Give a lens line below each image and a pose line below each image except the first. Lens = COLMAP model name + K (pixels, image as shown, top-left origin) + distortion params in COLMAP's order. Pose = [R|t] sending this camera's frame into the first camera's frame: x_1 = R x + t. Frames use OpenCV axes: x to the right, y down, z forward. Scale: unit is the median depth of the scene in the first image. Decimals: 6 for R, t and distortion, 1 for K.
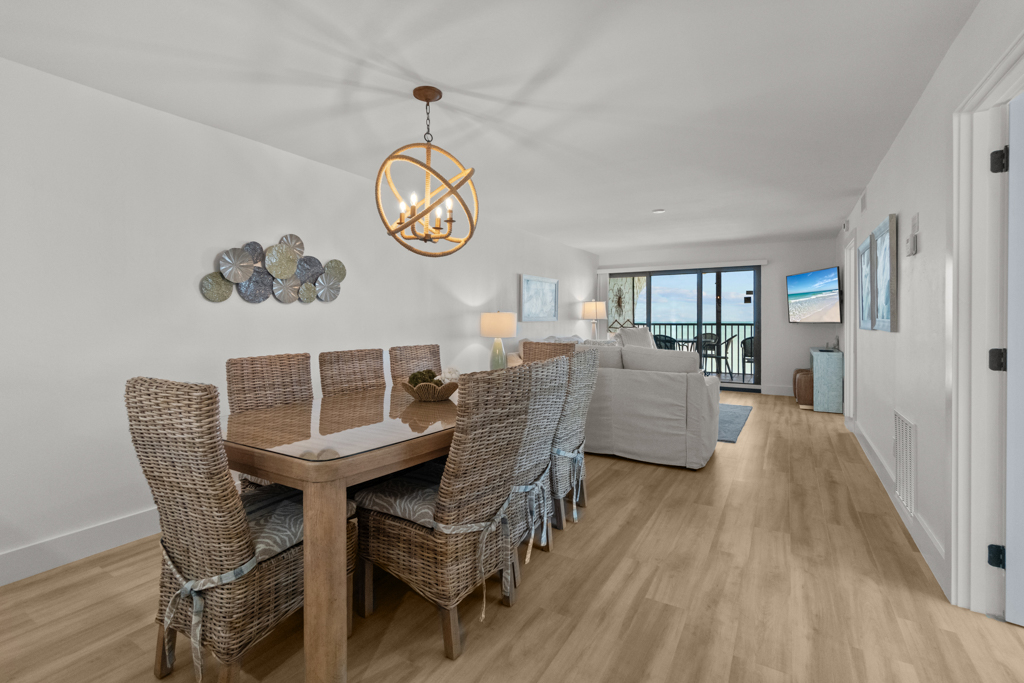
lens RADIAL K [[480.4, 0, 500.4], [0, 480.4, 324.1], [0, 0, 1]] dist [0.001056, -0.000271]
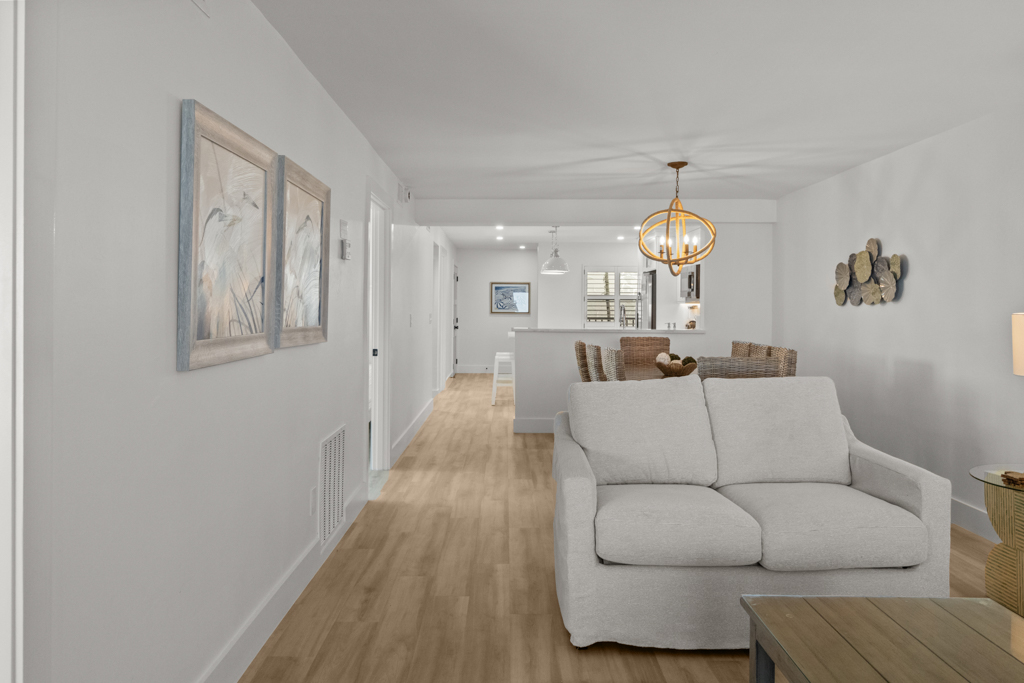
lens RADIAL K [[738.1, 0, 512.0], [0, 738.1, 341.5], [0, 0, 1]] dist [0.000077, -0.000031]
pose [[-0.854011, 0.021861, -0.519795, 1.332981], [-0.008967, 0.998350, 0.056720, -0.062549], [0.520177, 0.053101, -0.852406, 2.460367]]
